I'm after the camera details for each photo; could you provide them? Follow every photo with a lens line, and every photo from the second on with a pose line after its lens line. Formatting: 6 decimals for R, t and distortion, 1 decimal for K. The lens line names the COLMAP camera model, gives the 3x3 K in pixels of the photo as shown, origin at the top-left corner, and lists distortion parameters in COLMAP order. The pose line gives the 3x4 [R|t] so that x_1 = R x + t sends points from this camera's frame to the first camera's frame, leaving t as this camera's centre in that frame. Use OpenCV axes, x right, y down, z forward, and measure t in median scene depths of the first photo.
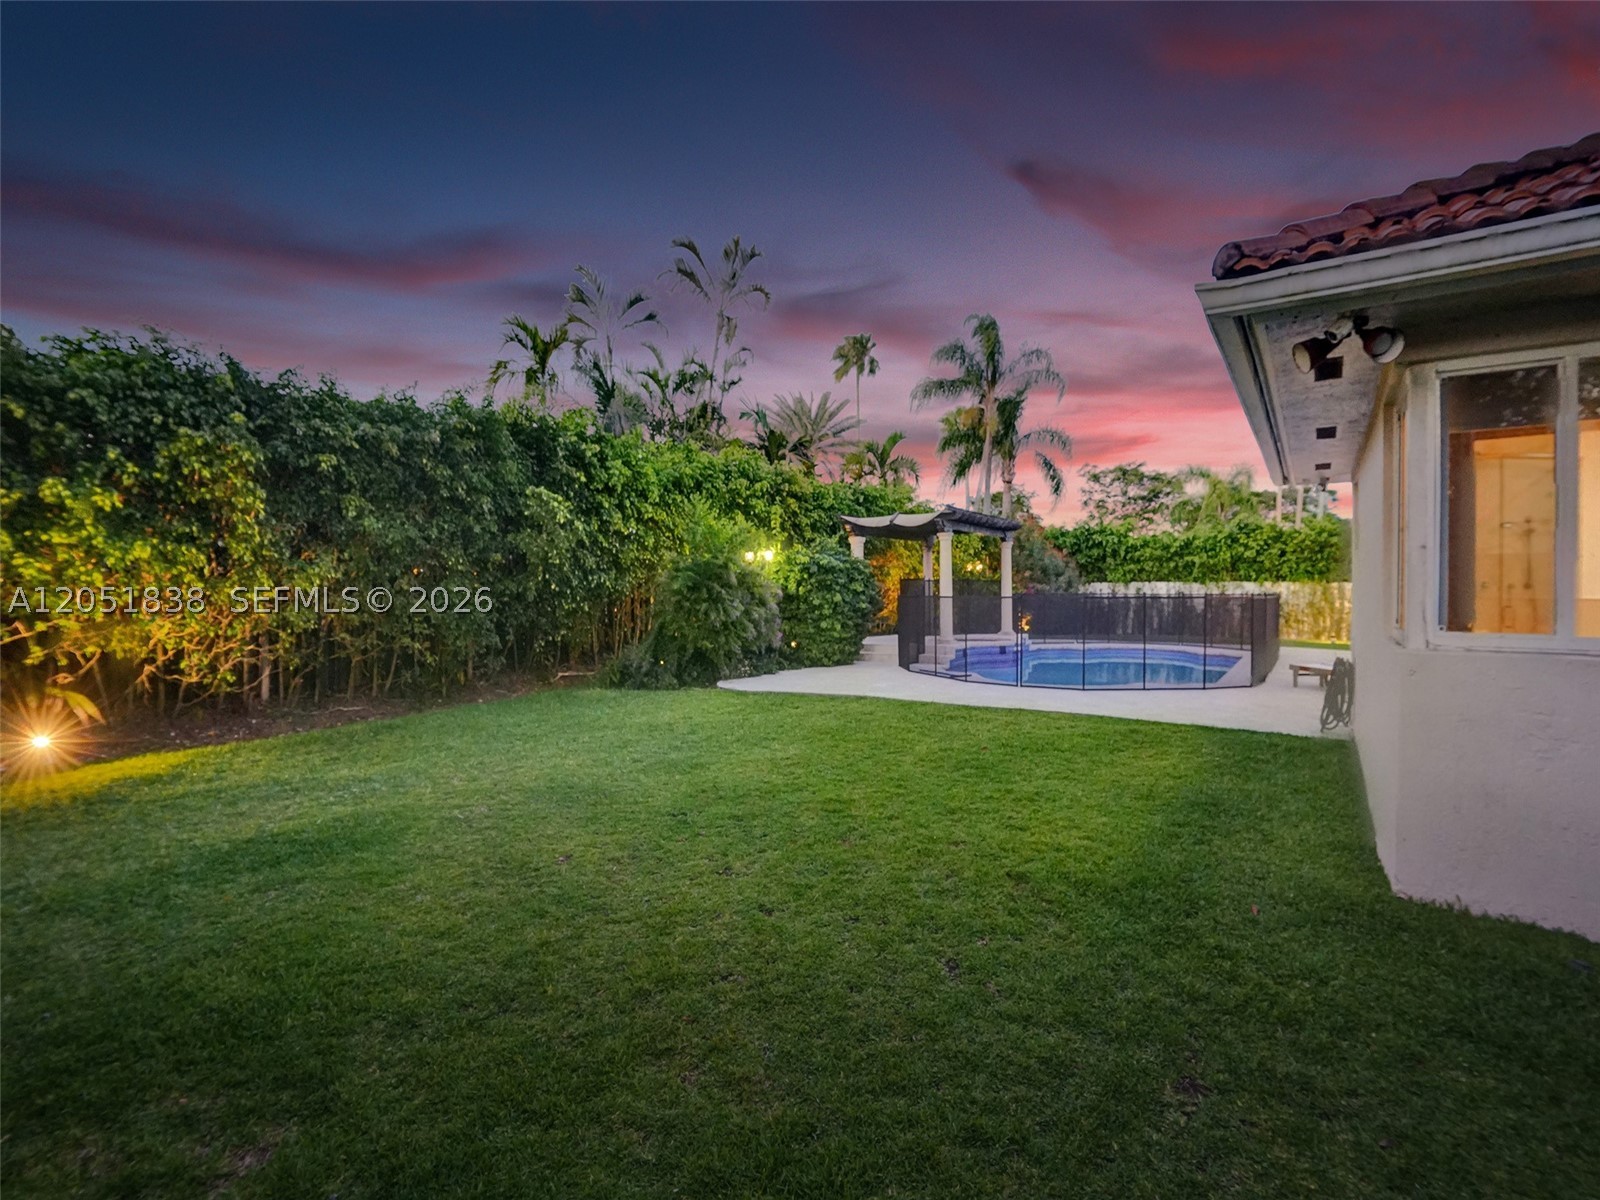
lens RADIAL K [[744.5, 0, 800.0], [0, 744.5, 600.0], [0, 0, 1]] dist [-0.020667, -0.000253]
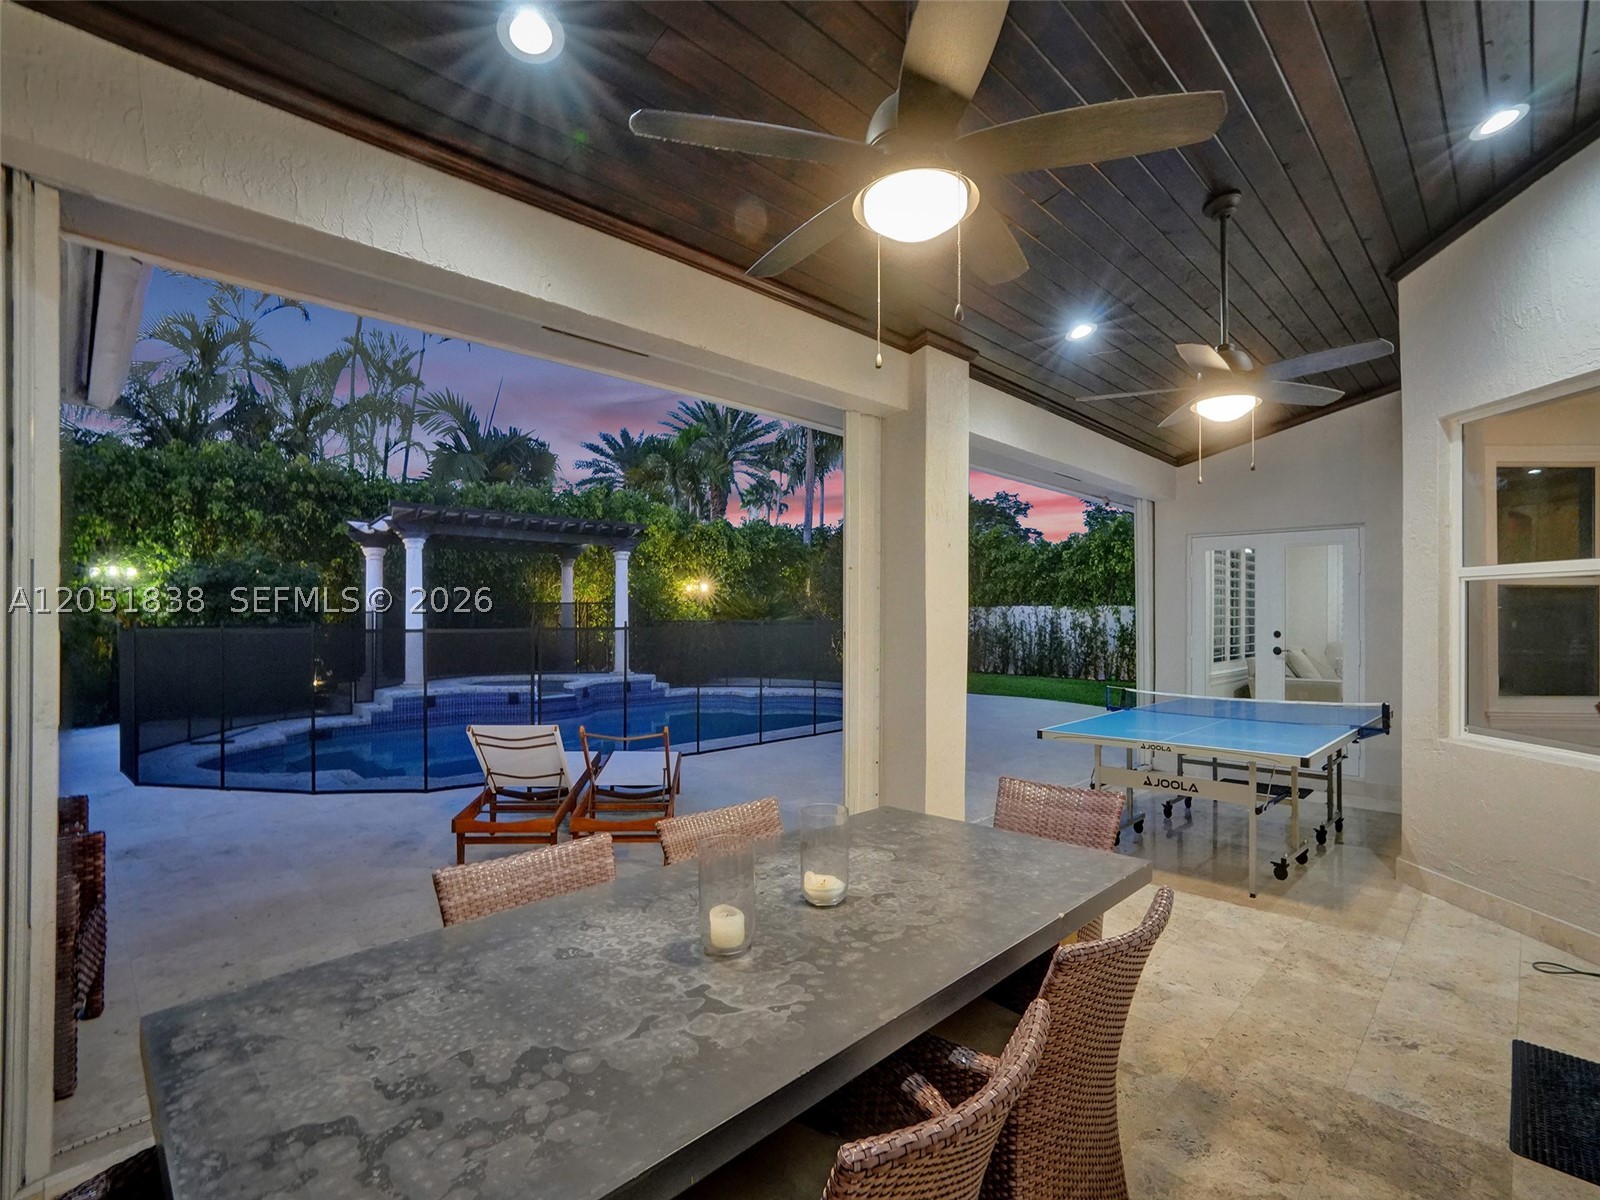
lens RADIAL K [[744.5, 0, 800.0], [0, 744.5, 600.0], [0, 0, 1]] dist [-0.020667, -0.000253]
pose [[0.973005, 0.004880, -0.230733, 0.448728], [-0.011225, 0.999594, -0.026191, -0.008792], [0.230511, 0.028074, 0.972665, 0.218991]]
